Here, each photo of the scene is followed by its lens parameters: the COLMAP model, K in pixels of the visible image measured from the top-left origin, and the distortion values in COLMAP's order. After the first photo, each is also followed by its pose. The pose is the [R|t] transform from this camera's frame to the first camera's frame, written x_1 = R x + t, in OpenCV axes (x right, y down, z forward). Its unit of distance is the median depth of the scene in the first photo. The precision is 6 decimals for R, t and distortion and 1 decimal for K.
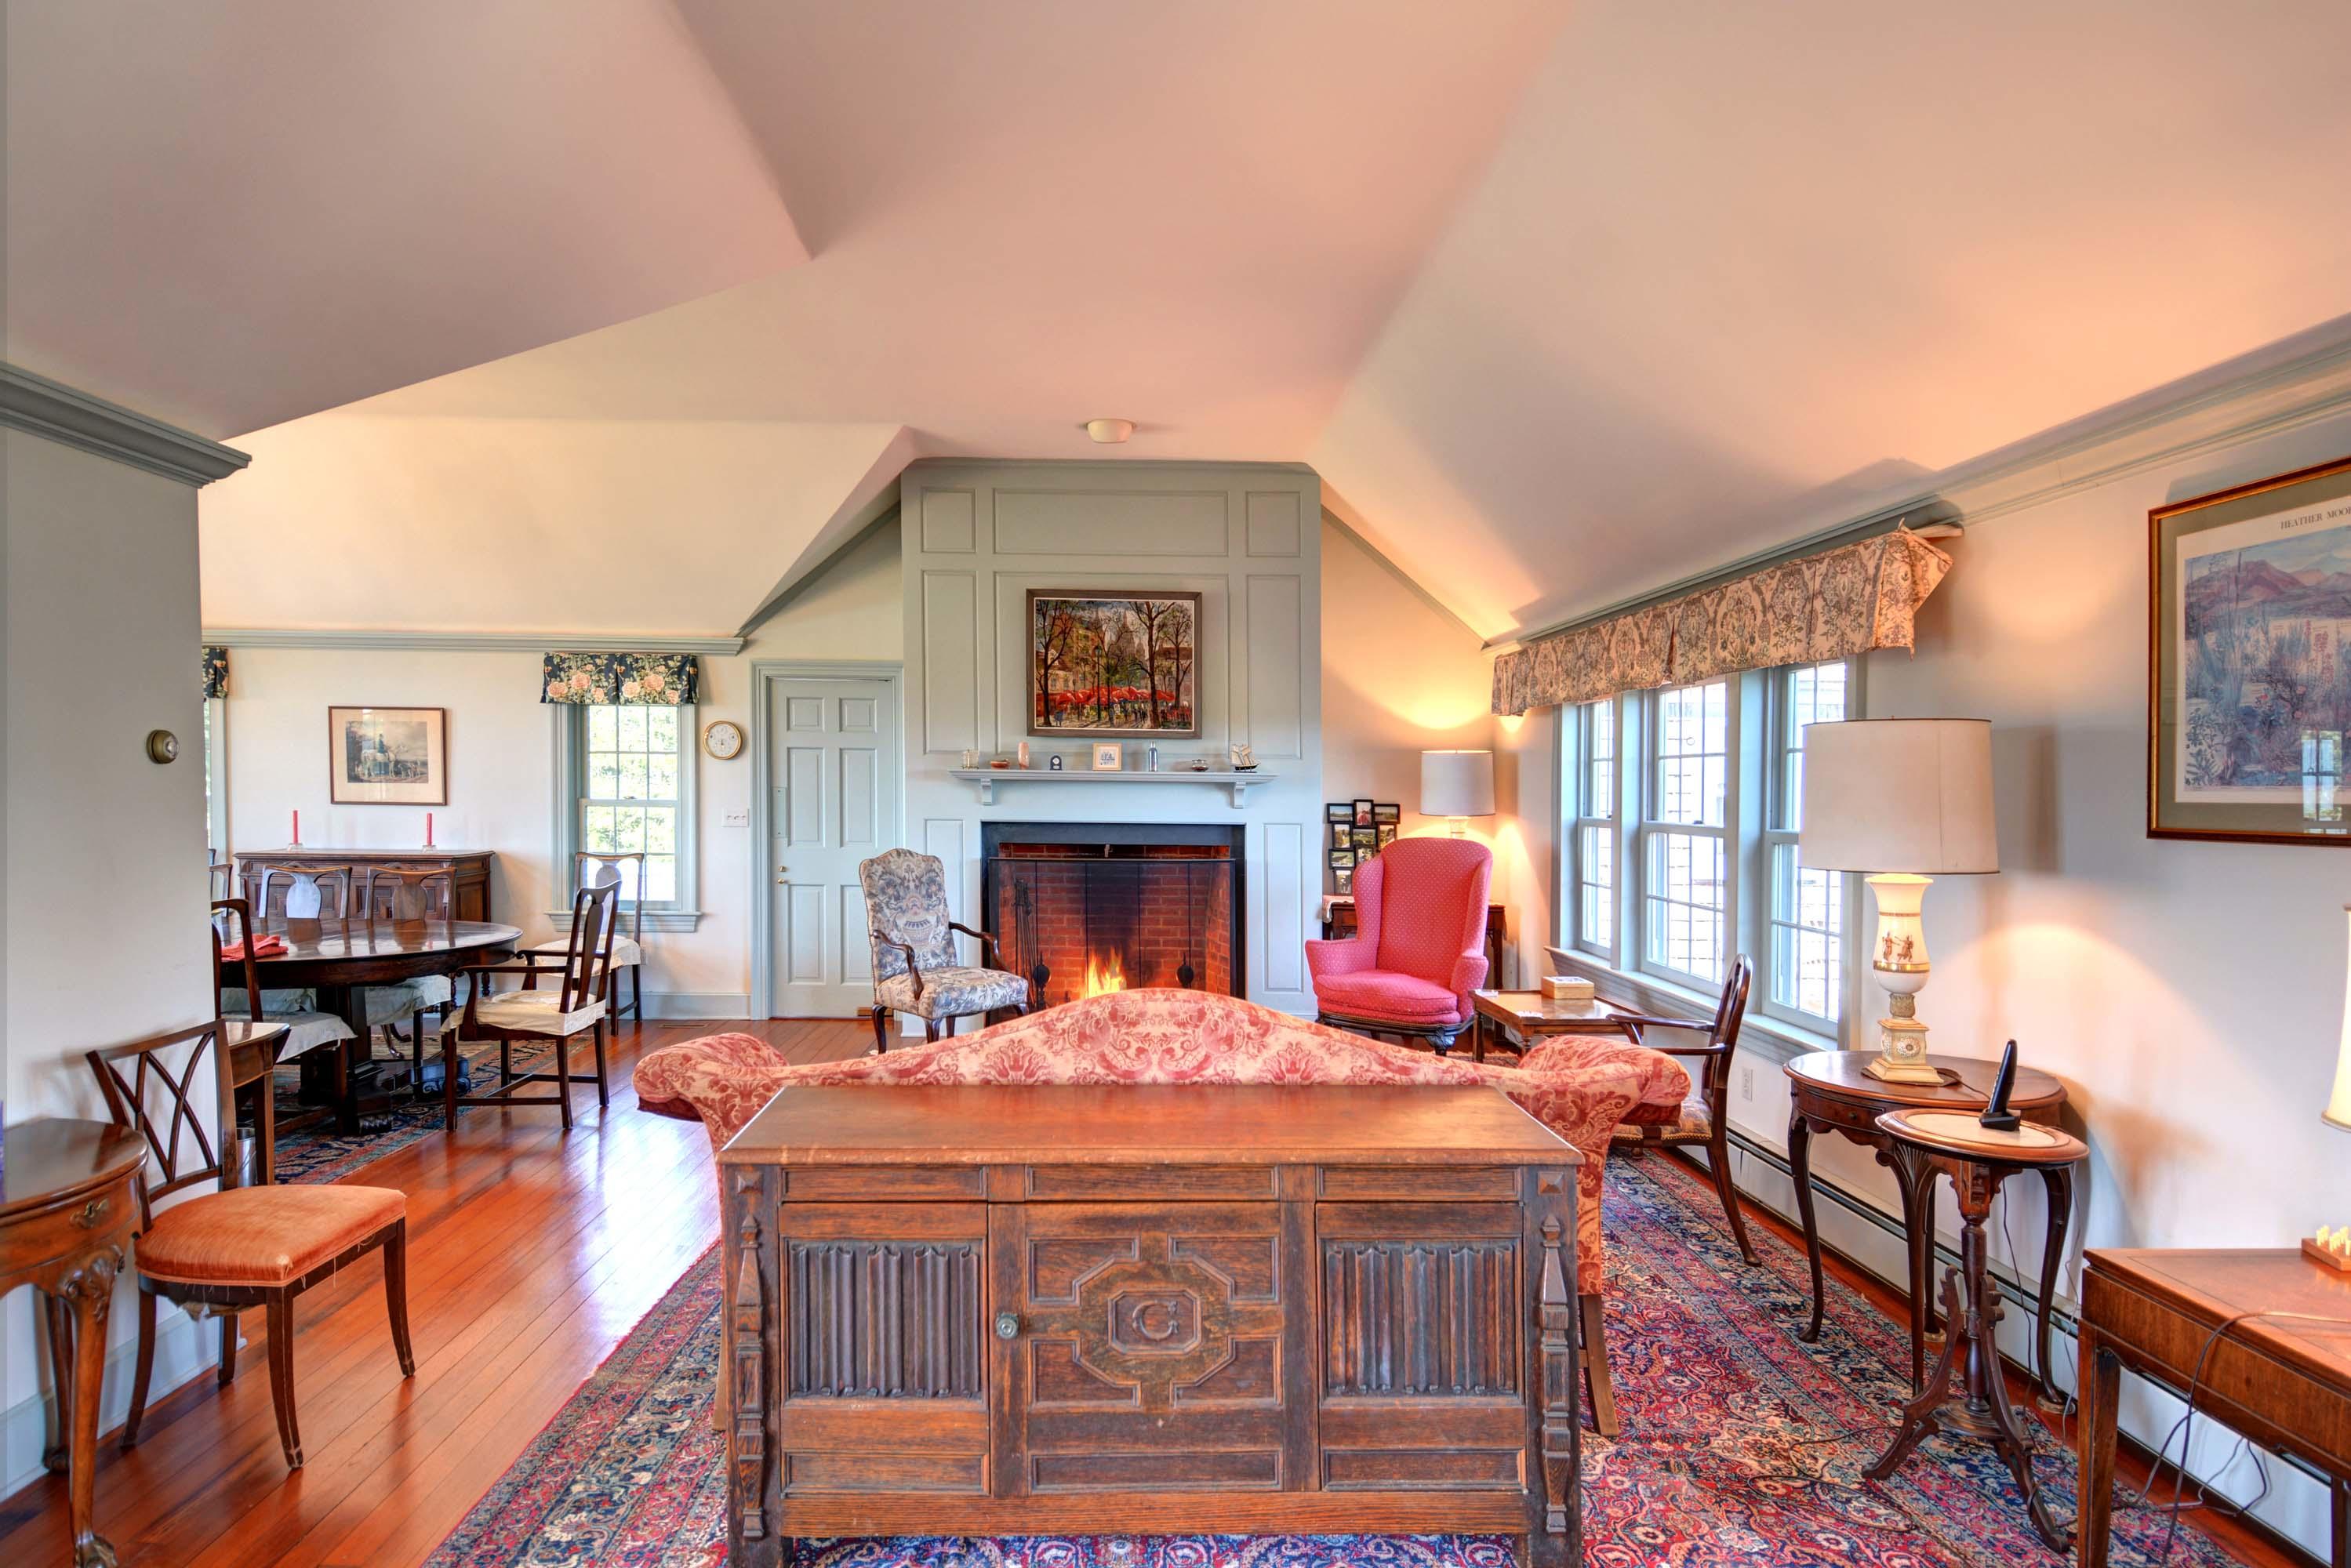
lens RADIAL K [[1325.3, 0, 1175.5], [0, 1325.3, 784.0], [0, 0, 1]] dist [0.069789, -0.077185]
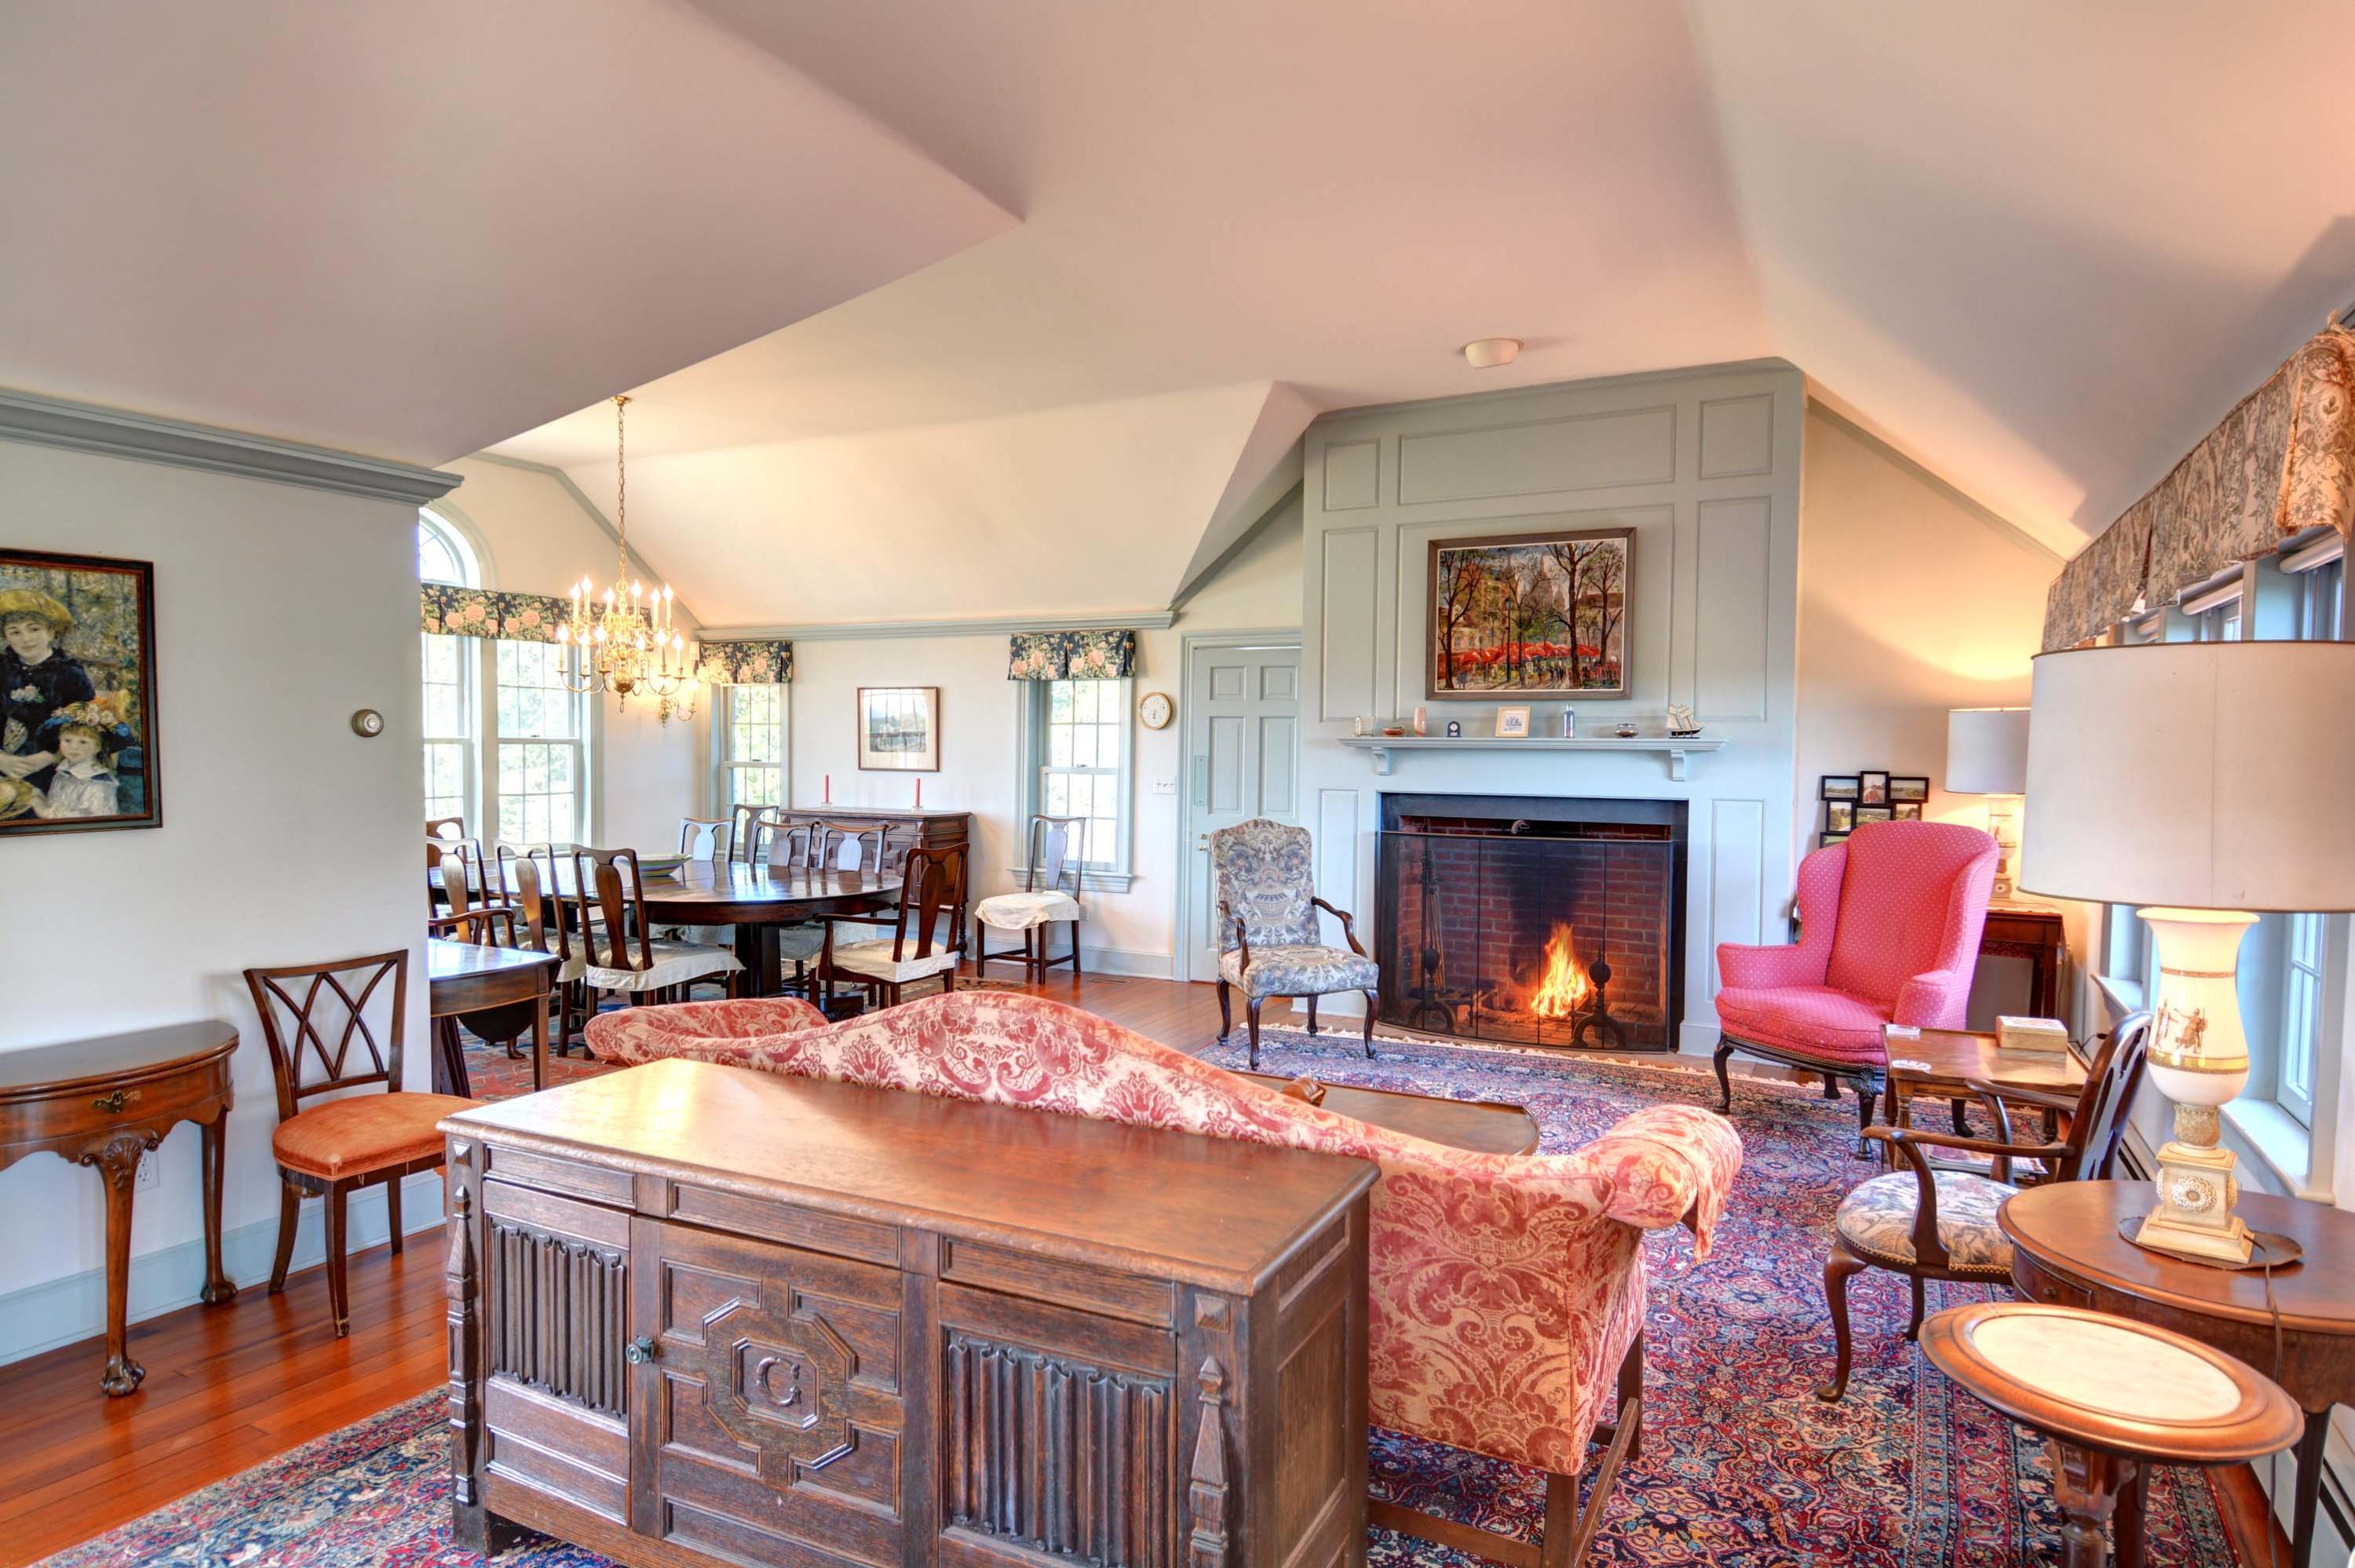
lens RADIAL K [[1314.4, 0, 1177.5], [0, 1314.4, 784.0], [0, 0, 1]] dist [0.066044, -0.075254]
pose [[0.876151, 0.010648, -0.481920, 0.180136], [0.001081, 0.999710, 0.024054, -0.000358], [0.482036, -0.021596, 0.875885, 0.113065]]
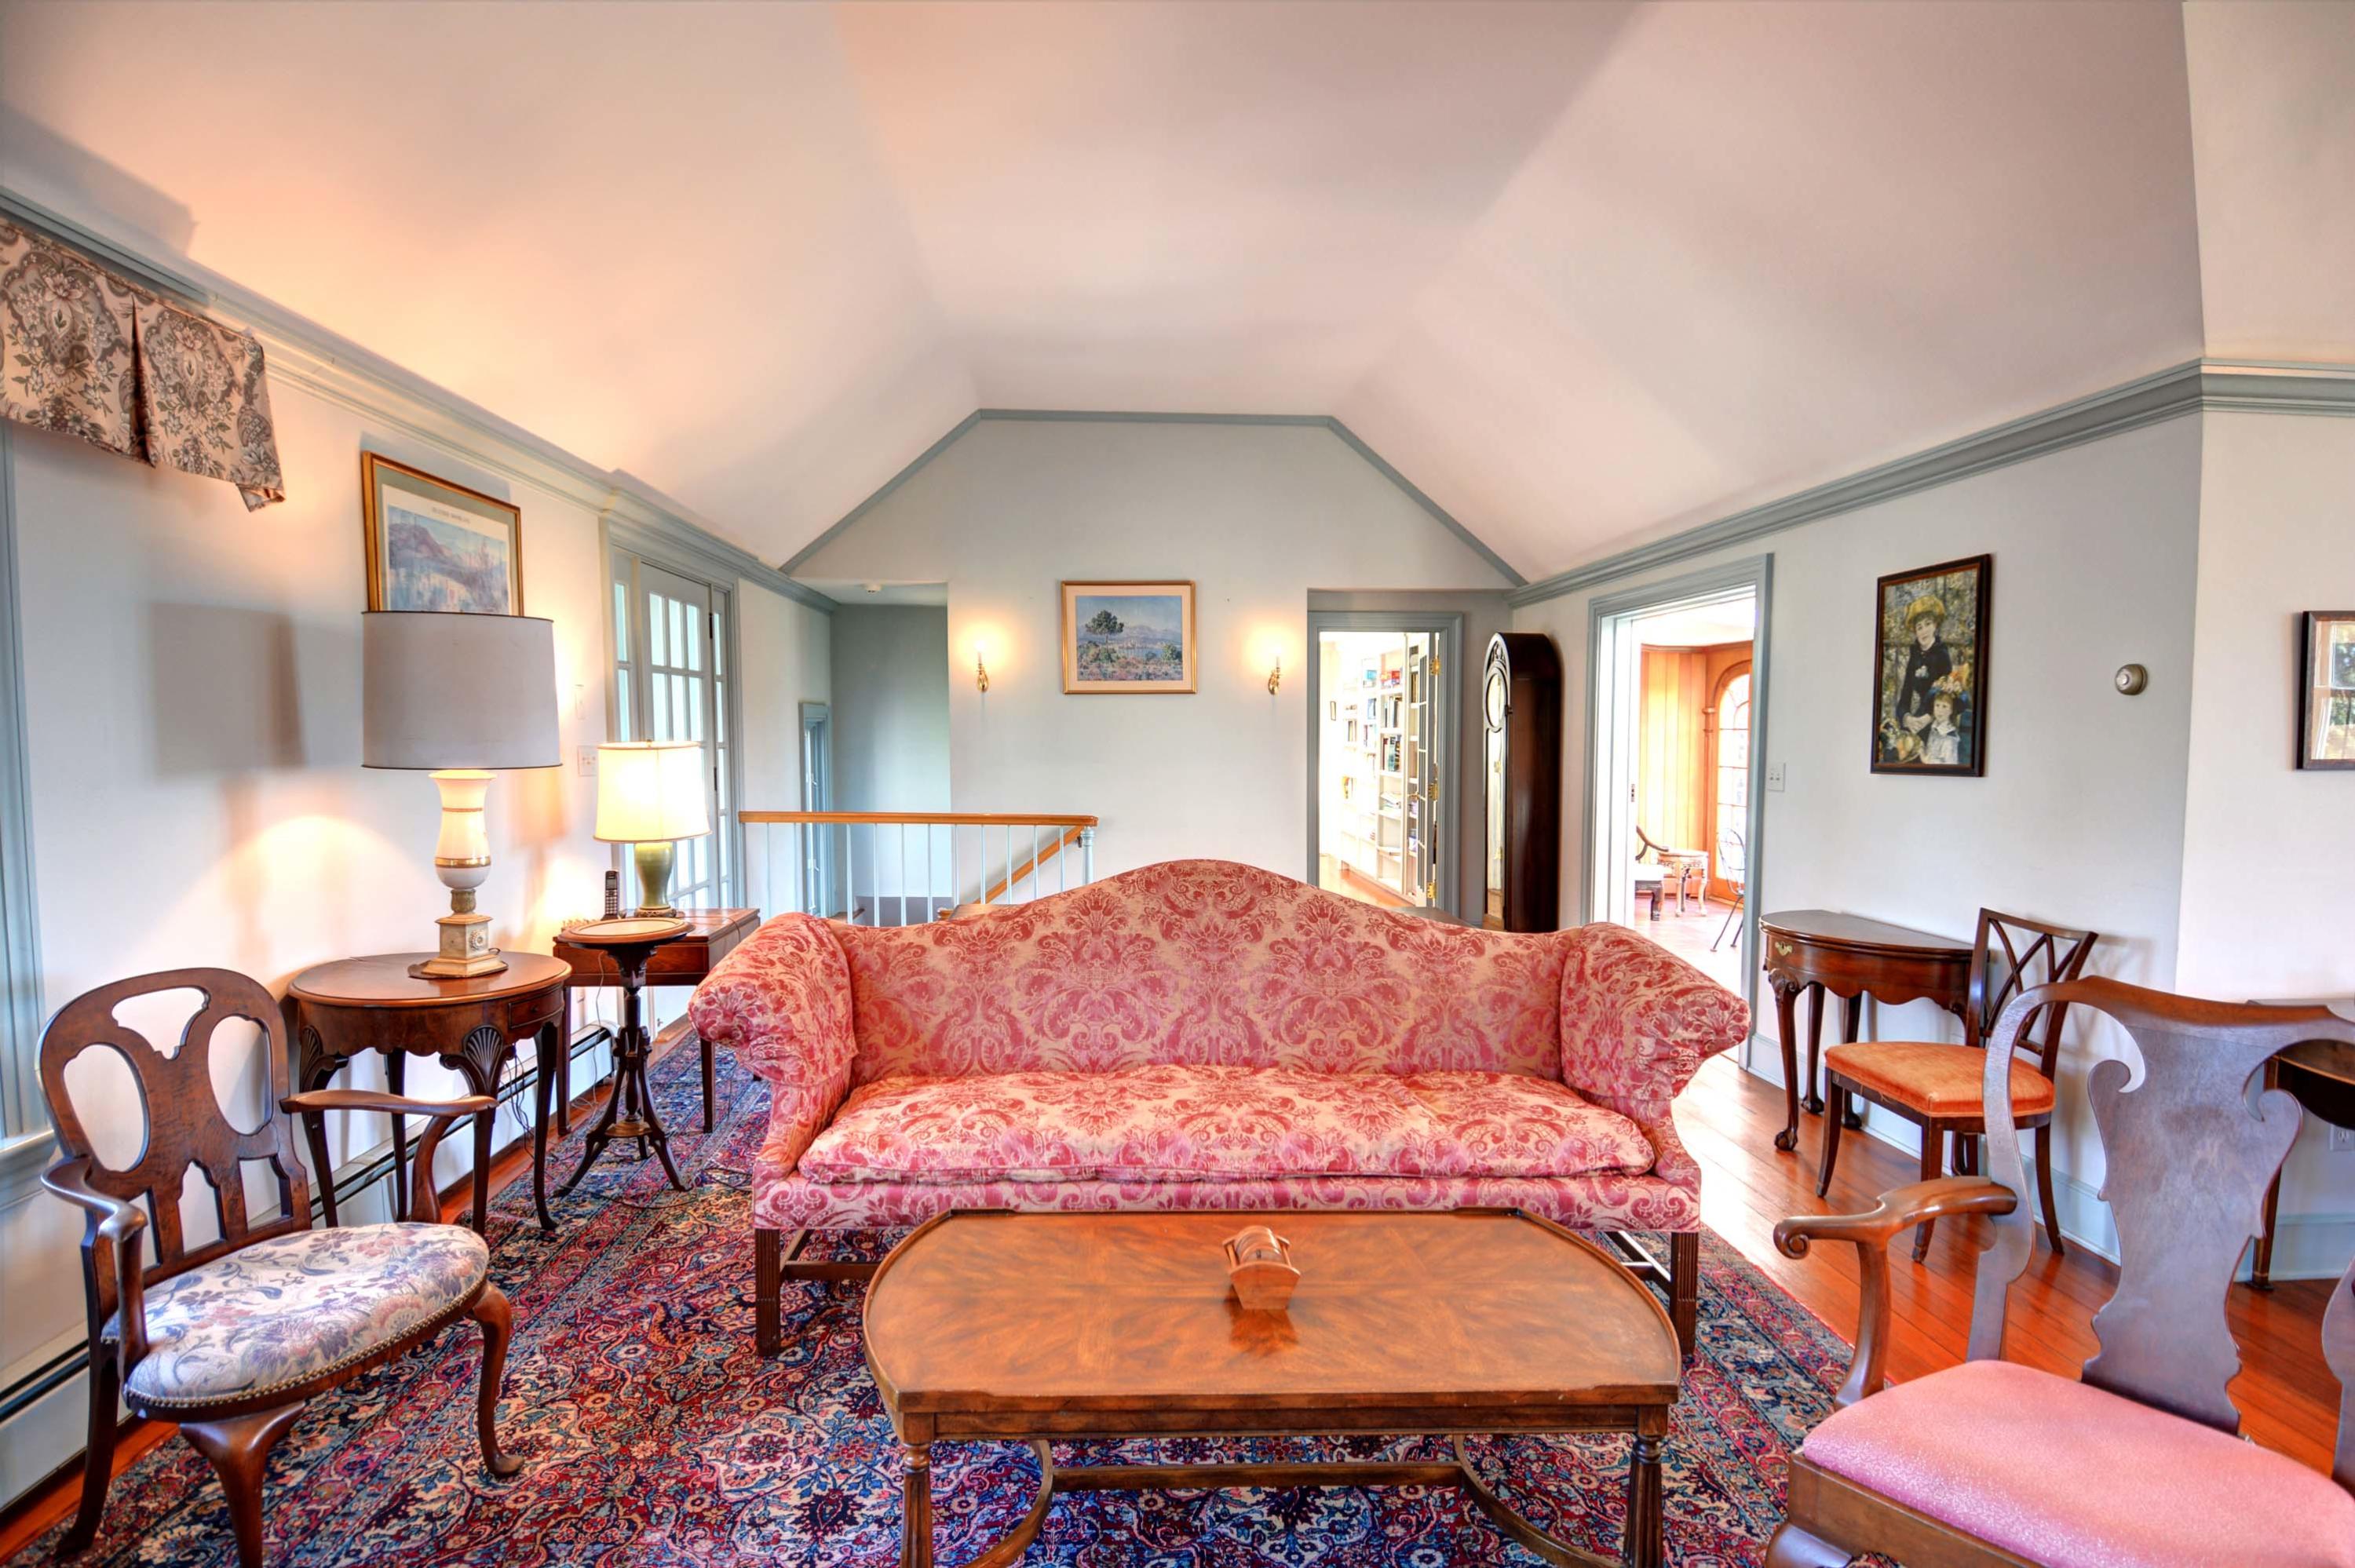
lens RADIAL K [[1262.3, 0, 1177.5], [0, 1262.3, 784.0], [0, 0, 1]] dist [0.063517, -0.058633]
pose [[-0.999657, -0.018337, -0.018707, 0.008218], [-0.019161, 0.998809, 0.044861, 0.009870], [0.017862, 0.045204, -0.998818, 0.798876]]
